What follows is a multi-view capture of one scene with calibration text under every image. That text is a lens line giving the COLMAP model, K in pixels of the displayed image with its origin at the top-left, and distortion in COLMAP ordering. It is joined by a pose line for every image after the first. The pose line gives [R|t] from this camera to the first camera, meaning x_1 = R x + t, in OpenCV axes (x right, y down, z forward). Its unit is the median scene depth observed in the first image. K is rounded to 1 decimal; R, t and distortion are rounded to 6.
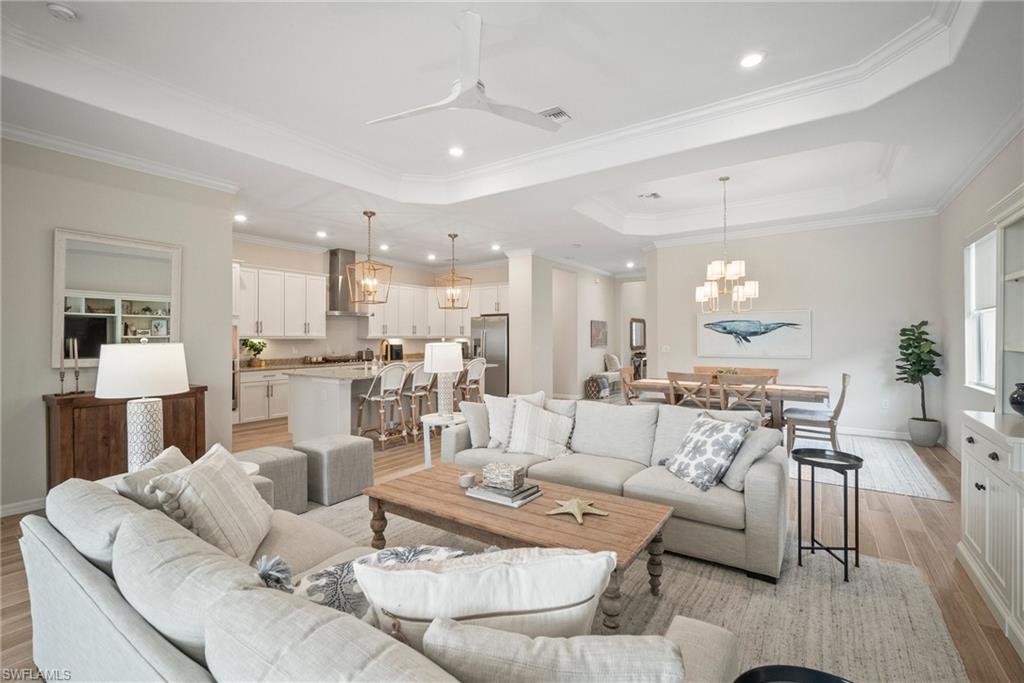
lens RADIAL K [[459.3, 0, 517.6], [0, 459.3, 336.8], [0, 0, 1]] dist [-0.014884, 0.003837]
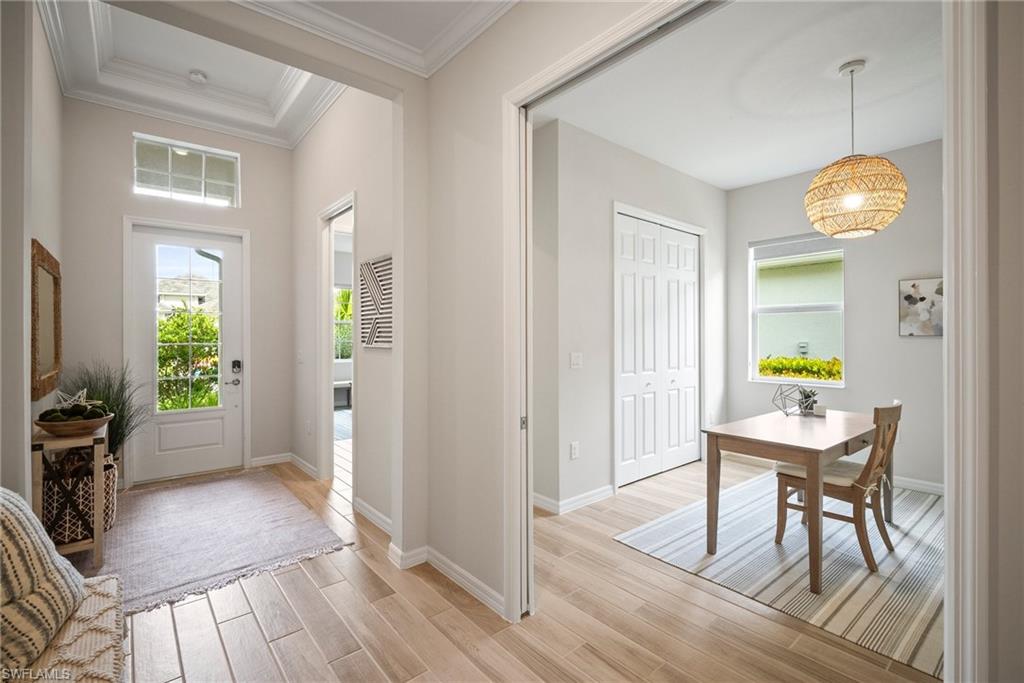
lens RADIAL K [[459.3, 0, 513.4], [0, 459.3, 335.4], [0, 0, 1]] dist [-0.014884, 0.003837]
pose [[0.269270, 0.000158, 0.963065, 0.120262], [0.005662, 0.999982, -0.001747, 0.002151], [-0.963048, 0.005924, 0.269264, 0.757013]]
